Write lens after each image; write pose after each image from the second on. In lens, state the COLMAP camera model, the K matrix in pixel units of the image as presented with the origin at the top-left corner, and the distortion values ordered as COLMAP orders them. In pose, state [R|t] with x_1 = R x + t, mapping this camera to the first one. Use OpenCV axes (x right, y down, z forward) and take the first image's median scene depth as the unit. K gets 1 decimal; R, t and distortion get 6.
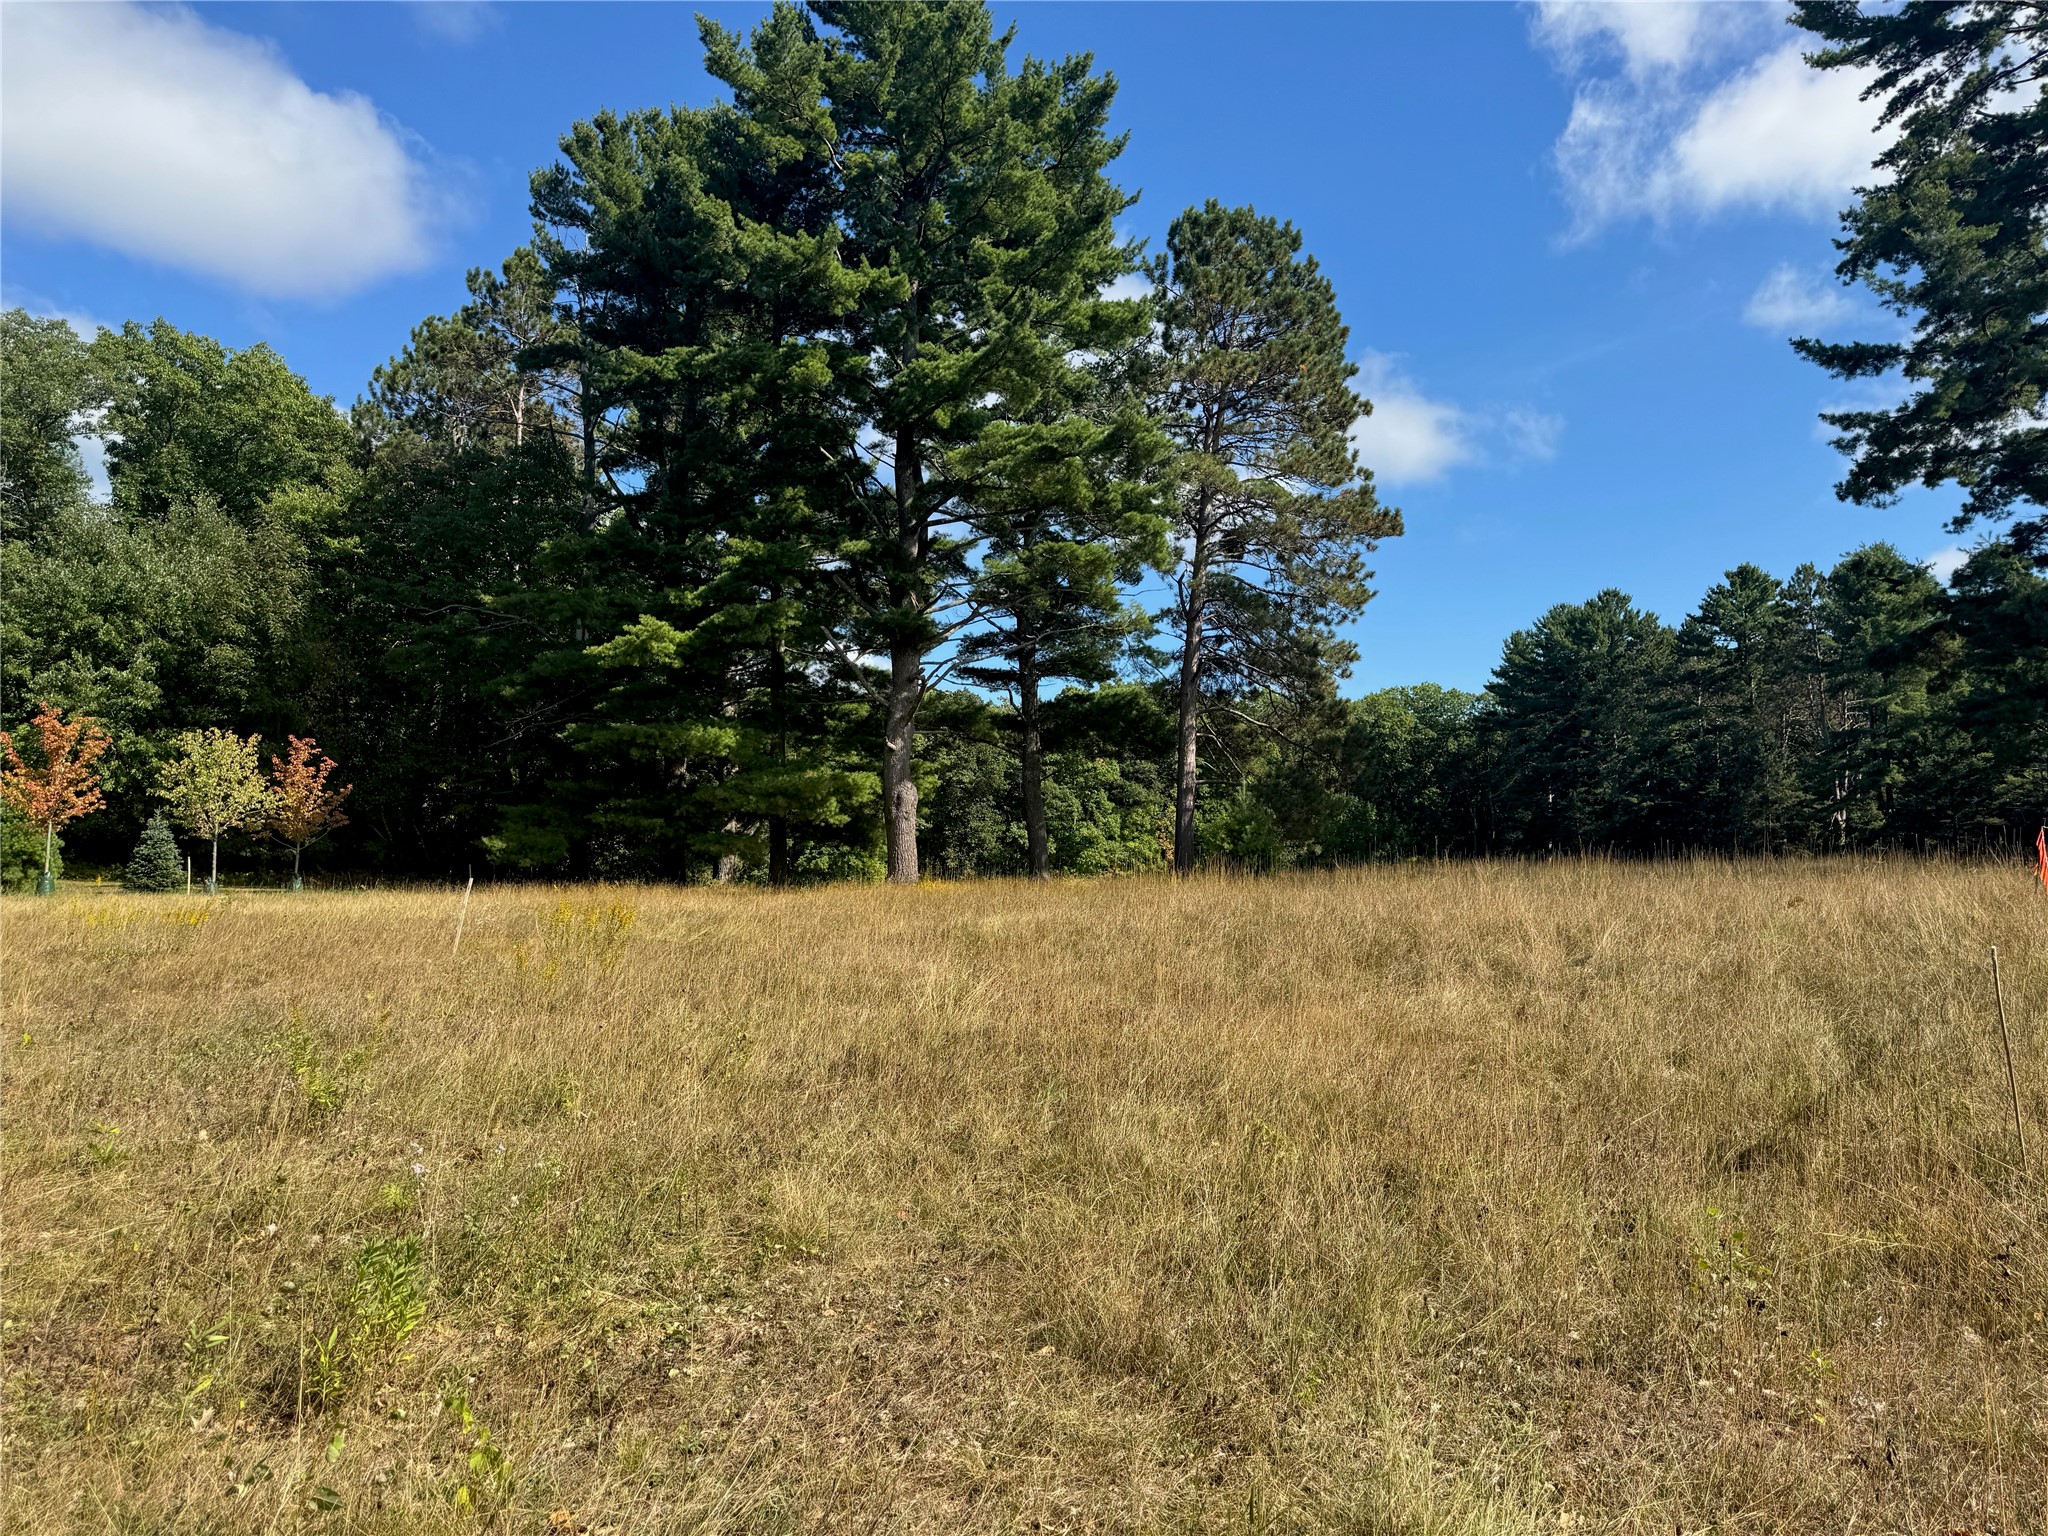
lens RADIAL K [[1400.5, 0, 1024.0], [0, 1400.5, 768.0], [0, 0, 1]] dist [0.048386, -0.043752]
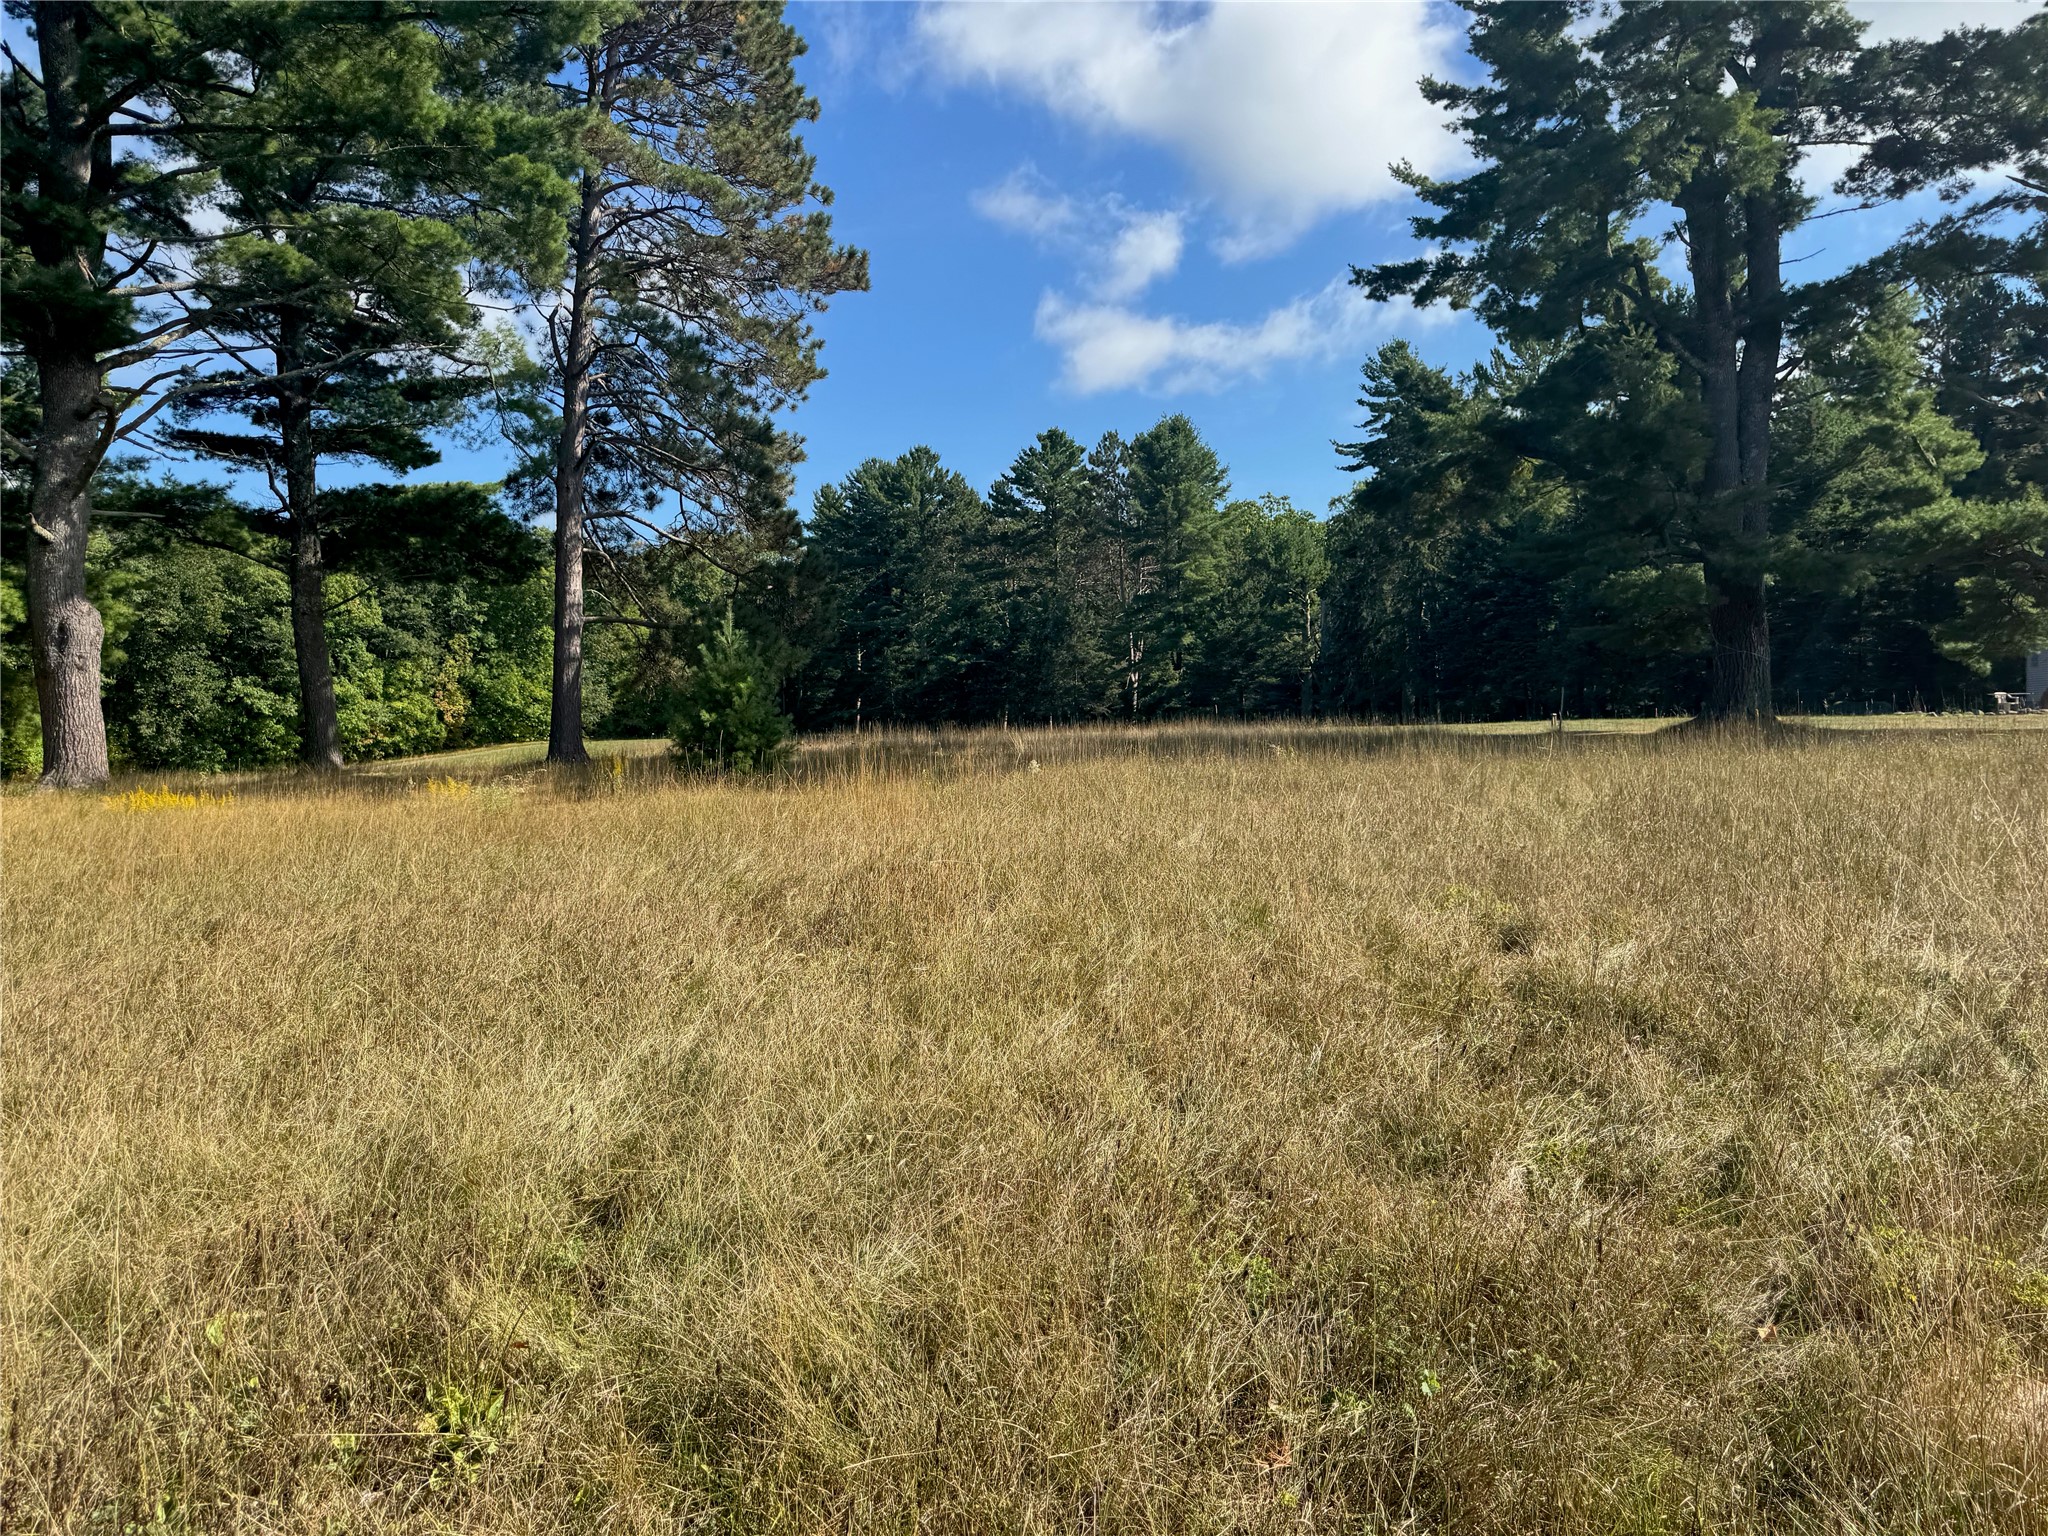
lens RADIAL K [[1406.6, 0, 998.8], [0, 1406.6, 742.1], [0, 0, 1]] dist [0.141490, -0.237746]
pose [[0.883364, -0.016429, 0.468400, -0.024373], [-0.022234, 0.996791, 0.076894, 0.011795], [-0.468161, -0.078339, 0.880164, 0.290564]]
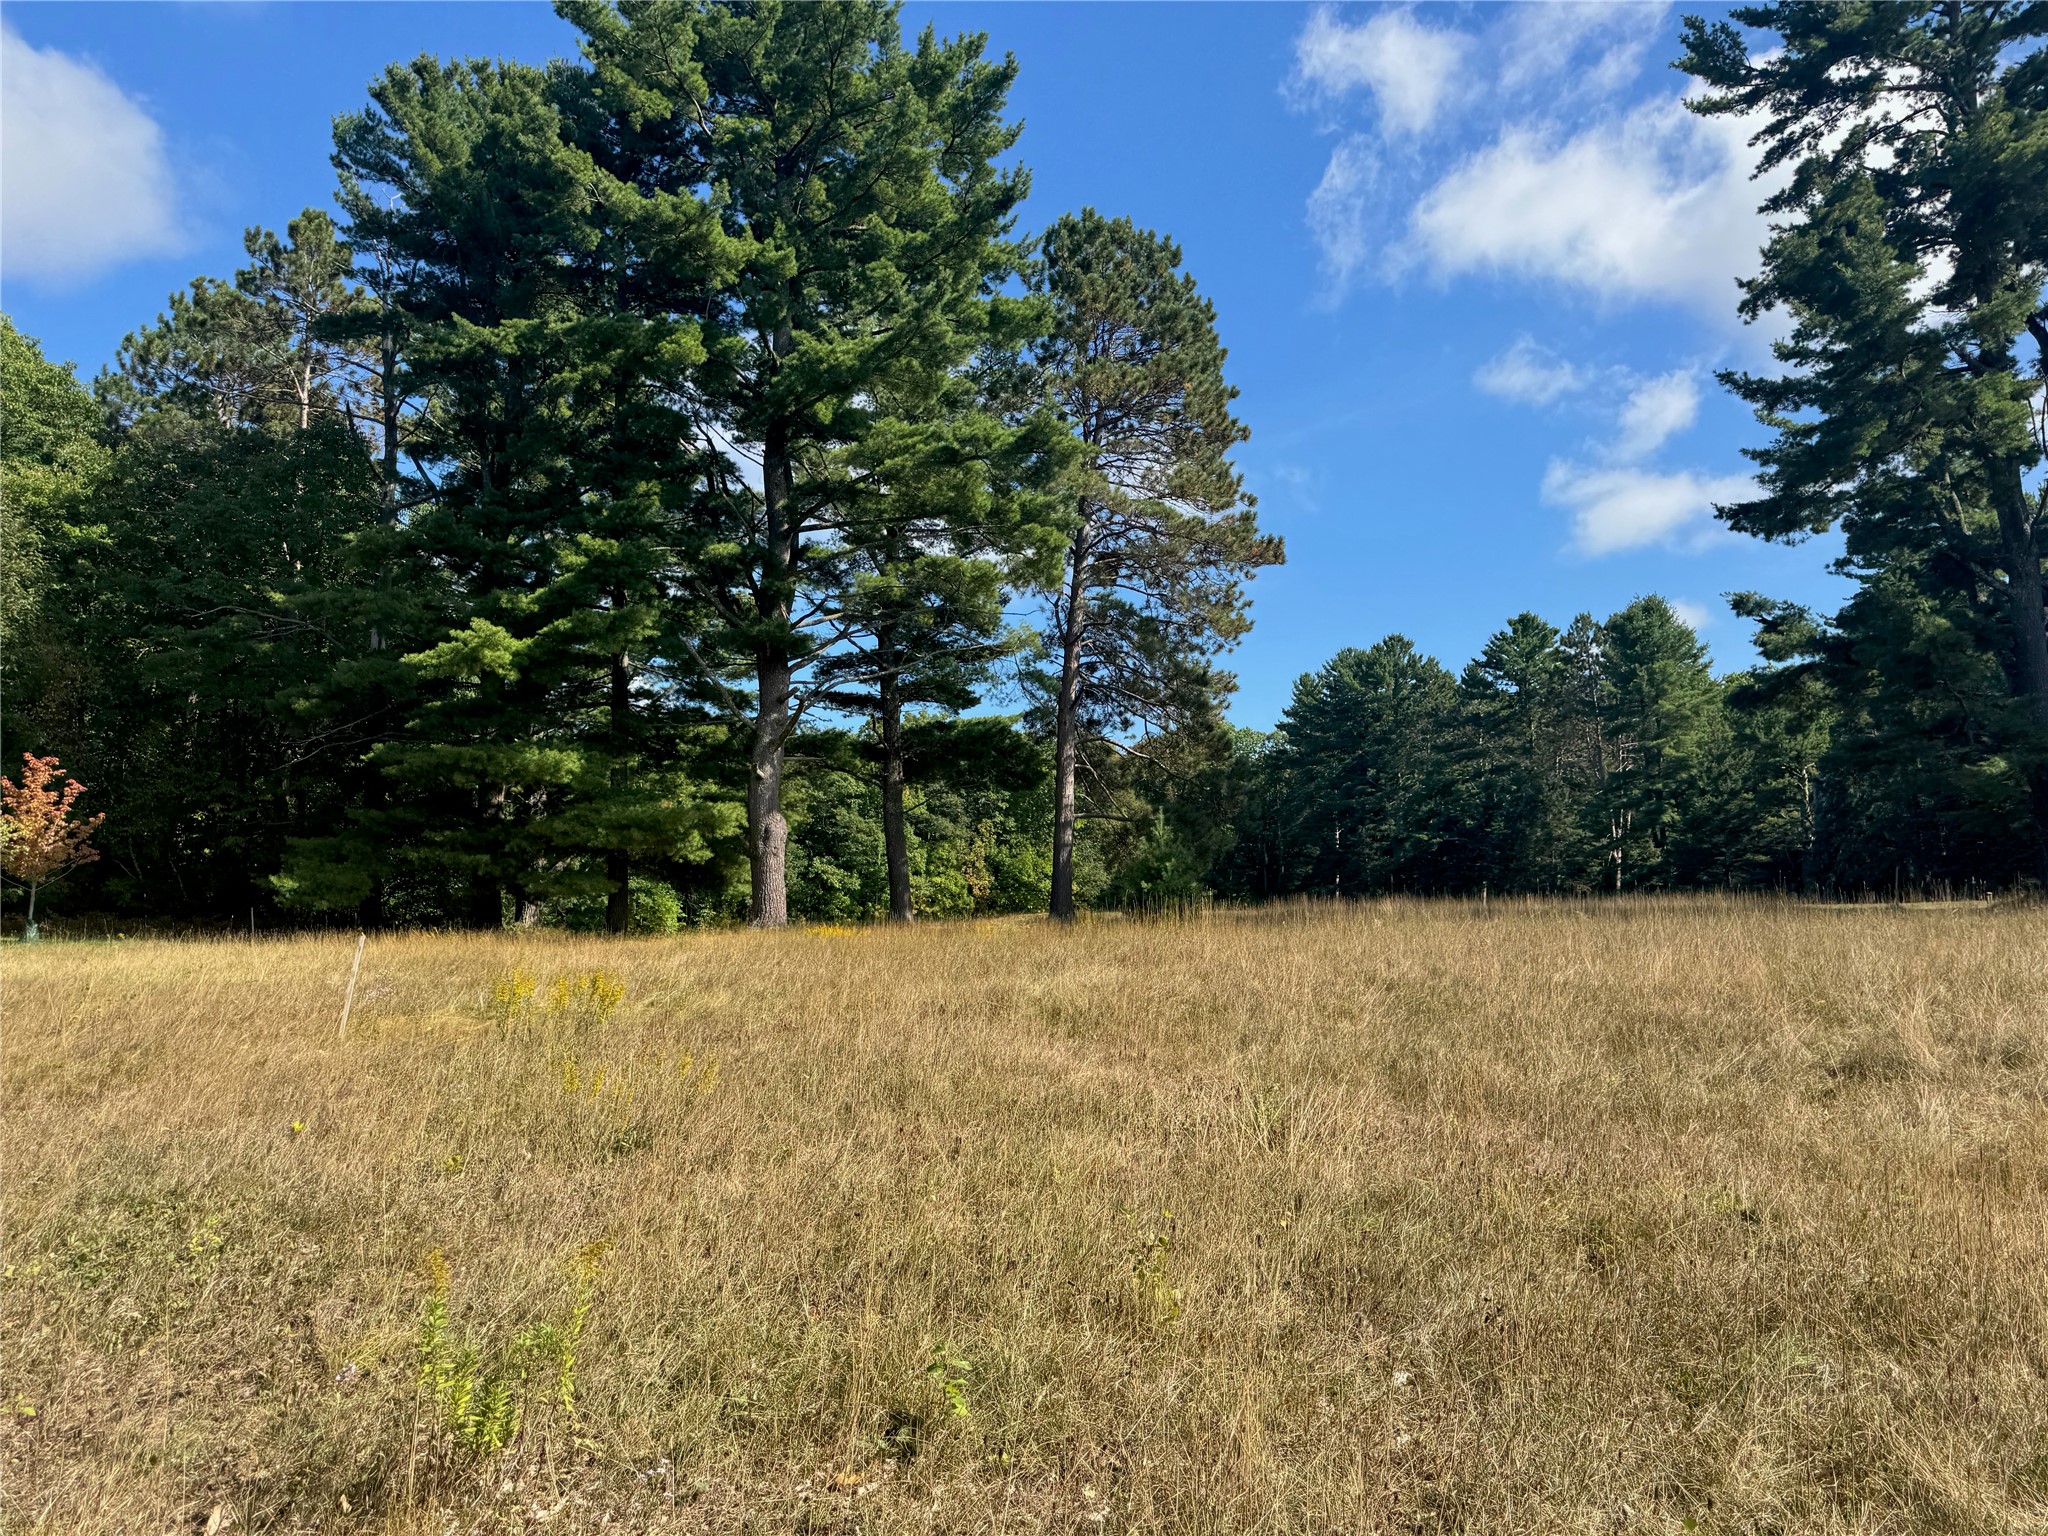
lens RADIAL K [[1400.5, 0, 1024.0], [0, 1400.5, 768.0], [0, 0, 1]] dist [0.048386, -0.043752]
pose [[0.987868, 0.011883, 0.154840, -0.056975], [-0.008093, 0.999652, -0.025088, 0.001659], [-0.155084, 0.023530, 0.987621, 0.073646]]
